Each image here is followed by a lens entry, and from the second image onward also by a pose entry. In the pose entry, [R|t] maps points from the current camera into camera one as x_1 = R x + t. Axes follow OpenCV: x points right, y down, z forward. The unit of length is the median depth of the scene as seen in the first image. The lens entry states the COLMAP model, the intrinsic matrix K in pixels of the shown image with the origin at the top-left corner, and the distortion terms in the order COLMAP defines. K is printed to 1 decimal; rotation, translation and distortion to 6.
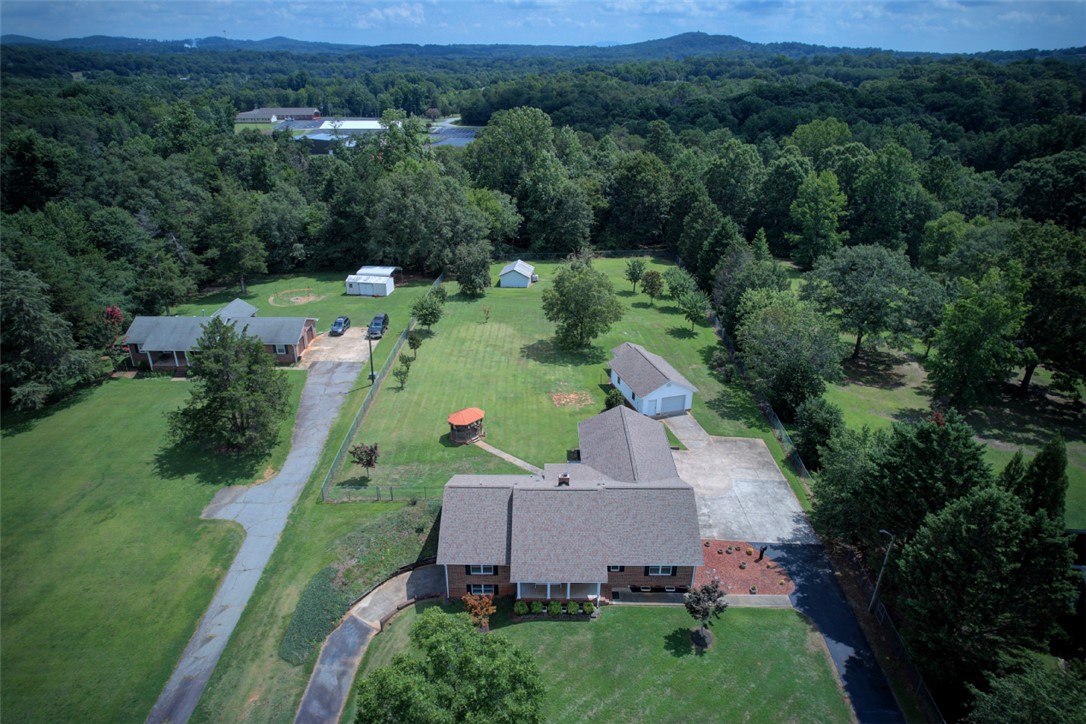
lens RADIAL K [[693.5, 0, 543.0], [0, 693.5, 362.0], [0, 0, 1]] dist [-0.079729, 0.075383]
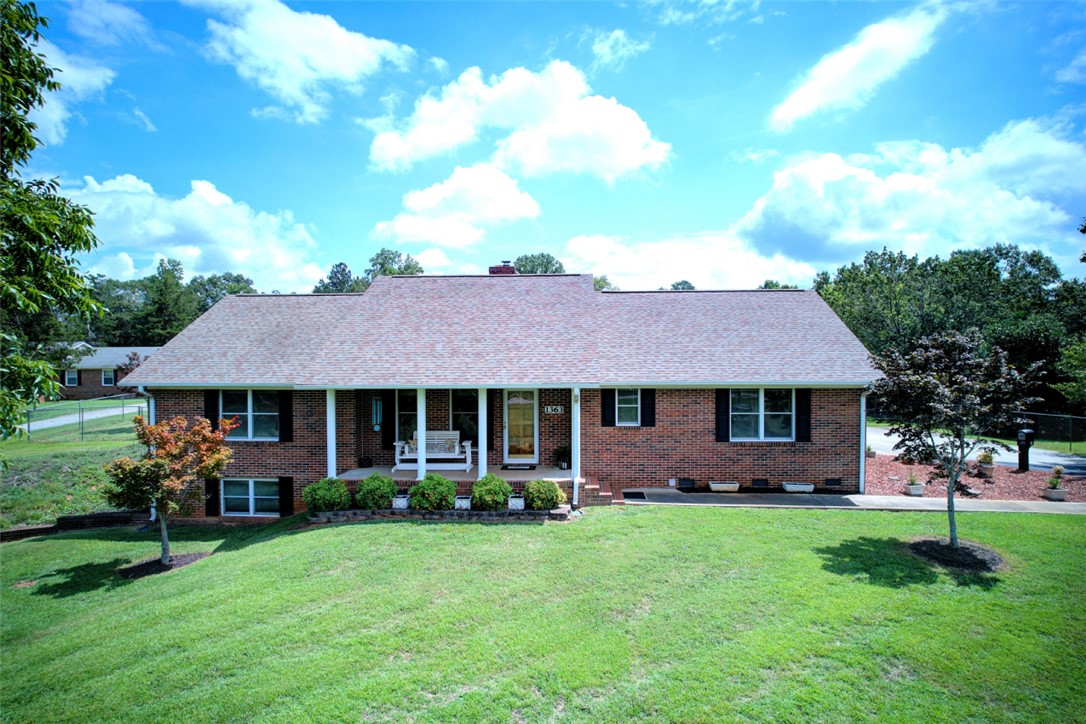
lens RADIAL K [[693.5, 0, 543.0], [0, 693.5, 362.0], [0, 0, 1]] dist [-0.079729, 0.075383]
pose [[0.998810, -0.006507, -0.048327, 0.044065], [-0.014570, 0.905961, -0.423110, 0.234902], [0.046536, 0.423311, 0.904789, 0.376532]]
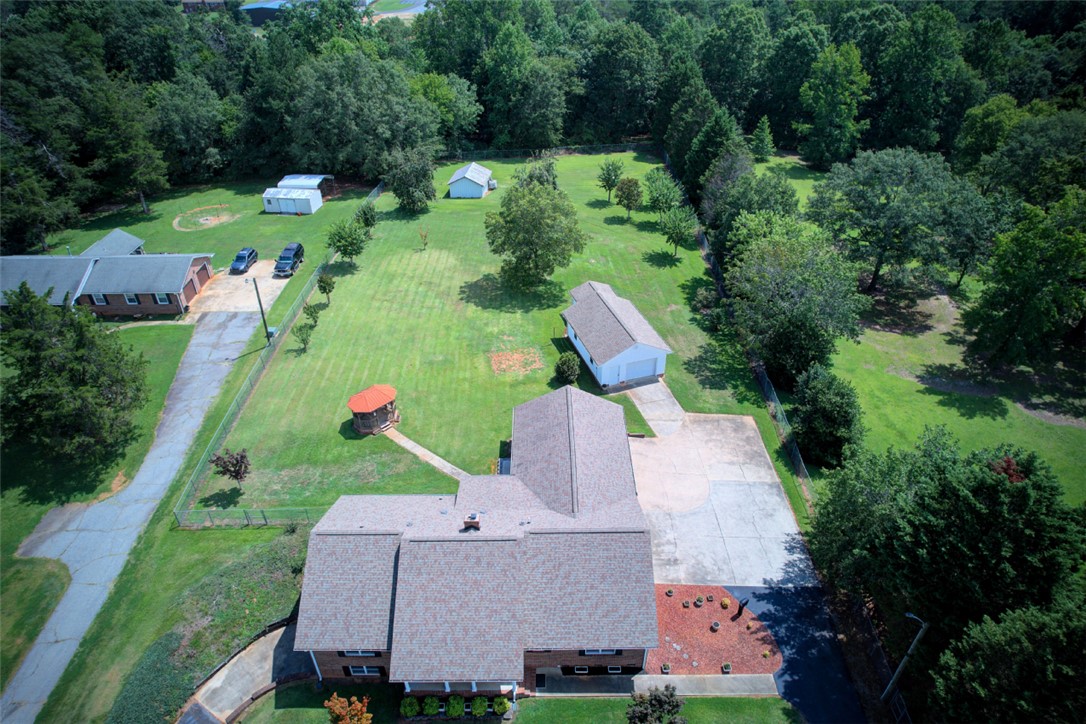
lens RADIAL K [[693.5, 0, 543.0], [0, 693.5, 362.0], [0, 0, 1]] dist [-0.079729, 0.075383]
pose [[0.999858, -0.016631, -0.002751, 0.064847], [0.016856, 0.984646, 0.173746, -0.072102], [-0.000181, -0.173768, 0.984787, 0.183844]]
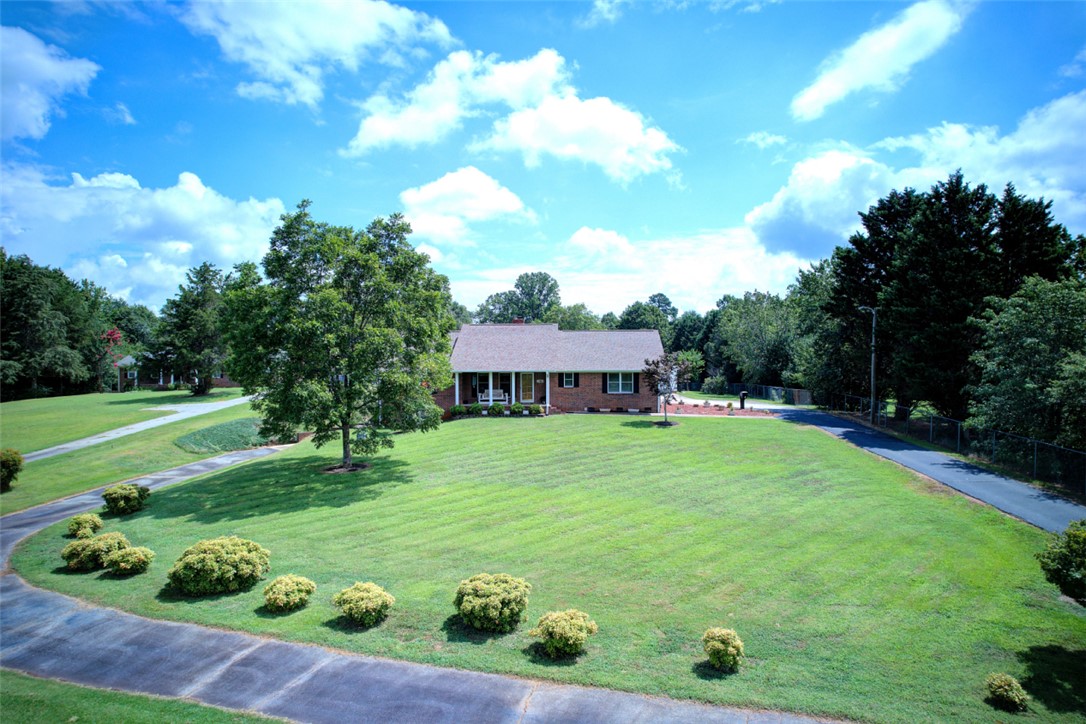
lens RADIAL K [[693.5, 0, 543.0], [0, 693.5, 362.0], [0, 0, 1]] dist [-0.079729, 0.075383]
pose [[0.998991, -0.006561, -0.044430, 0.061946], [-0.012884, 0.905826, -0.423455, 0.362884], [0.043024, 0.423600, 0.904827, 0.102562]]
